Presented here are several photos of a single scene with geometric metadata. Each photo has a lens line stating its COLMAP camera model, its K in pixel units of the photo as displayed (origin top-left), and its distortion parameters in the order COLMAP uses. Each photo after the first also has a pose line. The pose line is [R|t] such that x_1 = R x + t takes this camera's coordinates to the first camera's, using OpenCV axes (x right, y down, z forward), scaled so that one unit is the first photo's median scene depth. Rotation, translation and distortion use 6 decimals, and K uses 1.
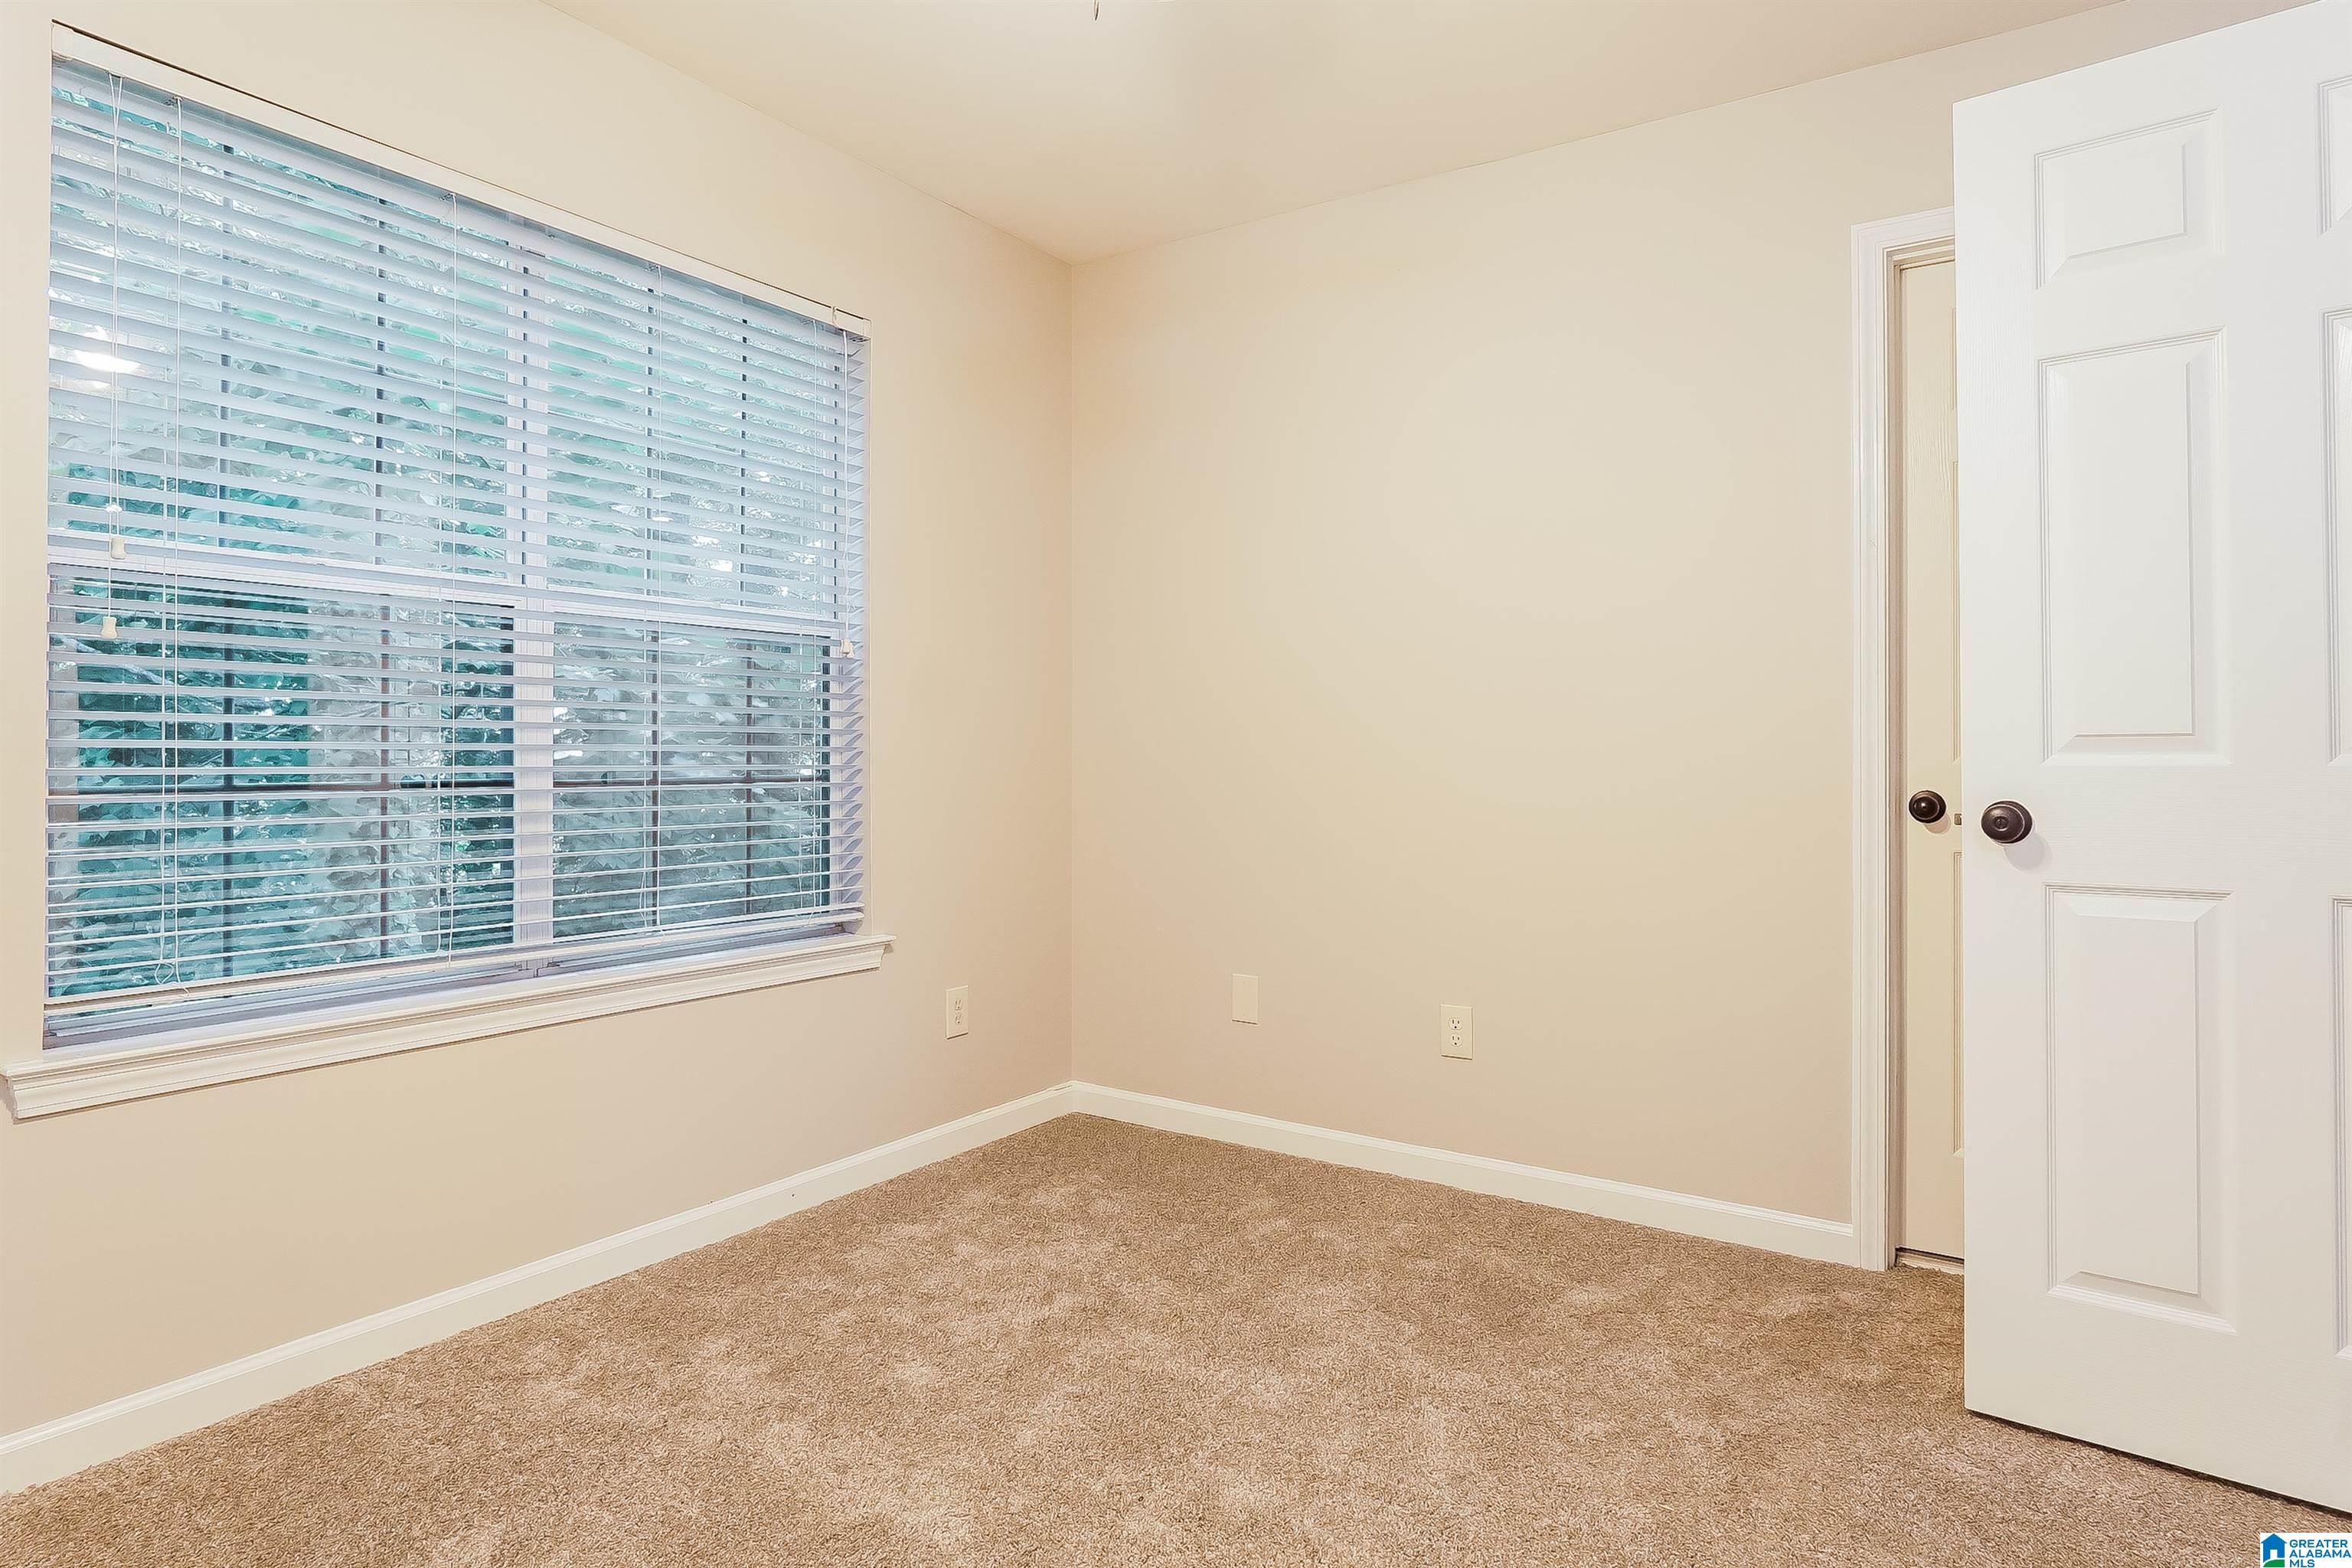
lens RADIAL K [[1253.4, 0, 1176.0], [0, 1253.4, 784.0], [0, 0, 1]] dist [-0.001181, 0.000246]
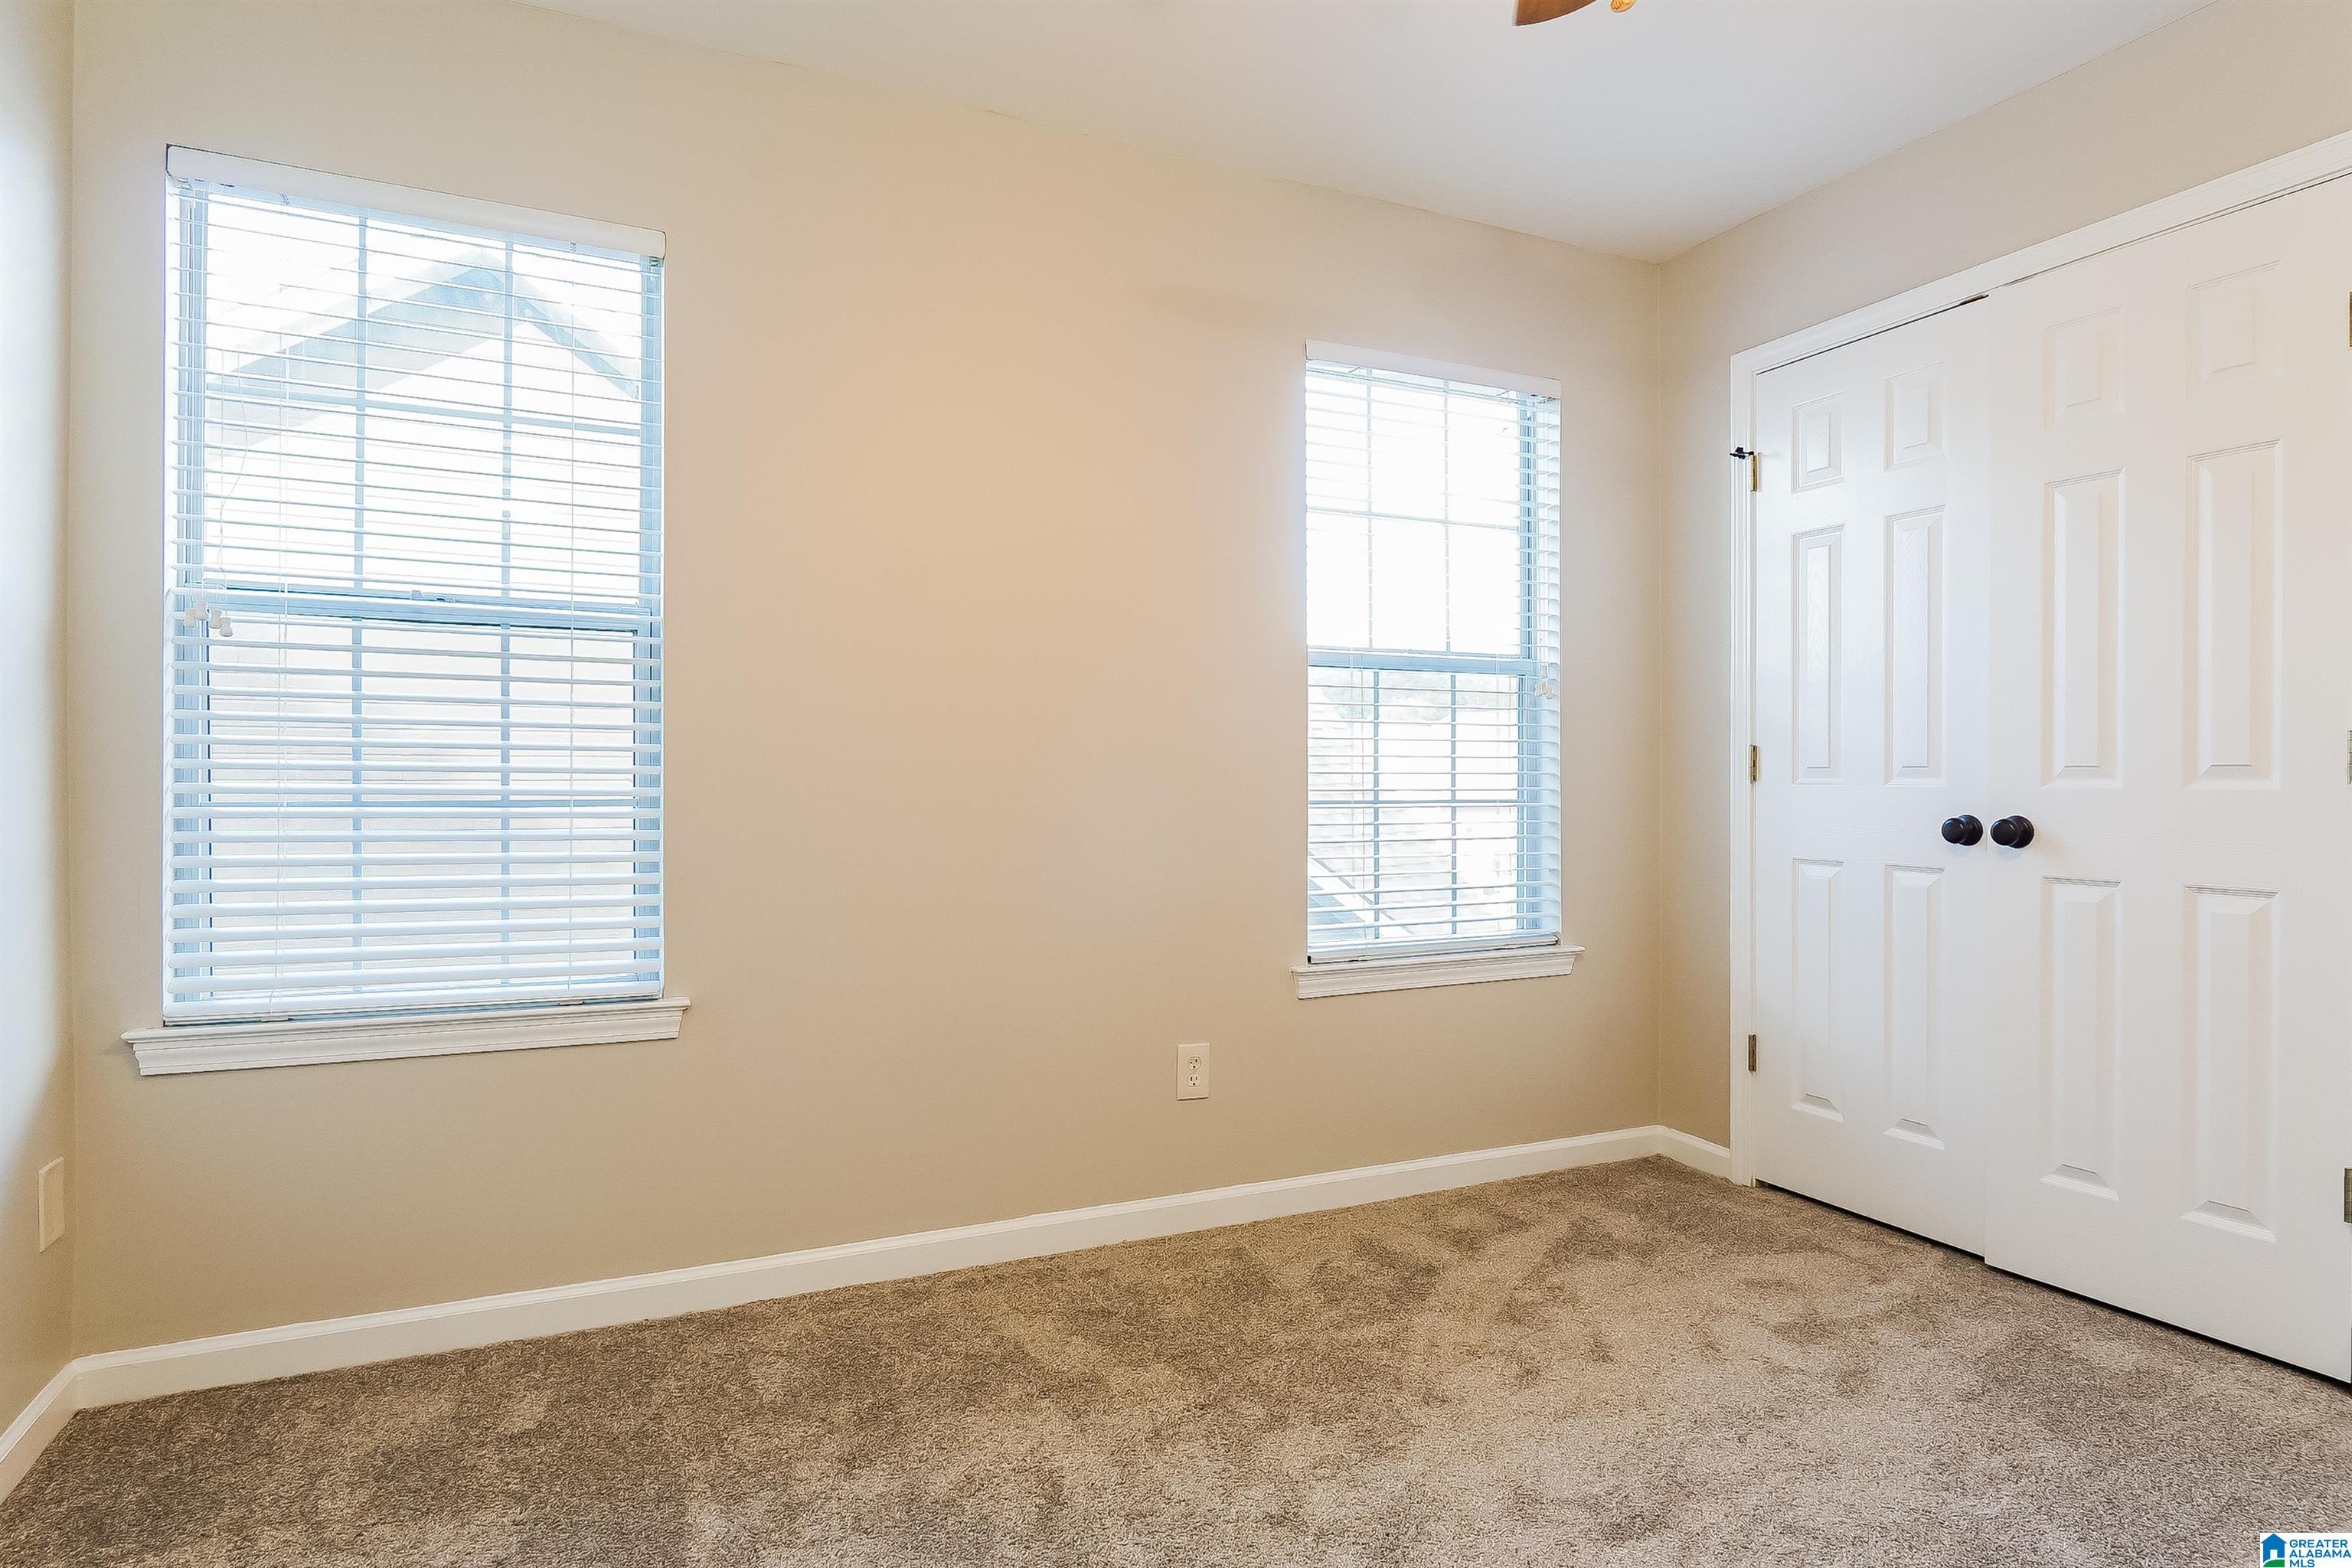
lens RADIAL K [[1253.4, 0, 1176.0], [0, 1253.4, 784.0], [0, 0, 1]] dist [-0.001181, 0.000246]
pose [[0.873107, -0.016288, -0.487256, 0.510563], [-0.005702, 0.999032, -0.043612, 0.042159], [0.487495, 0.040856, 0.872169, -0.603259]]
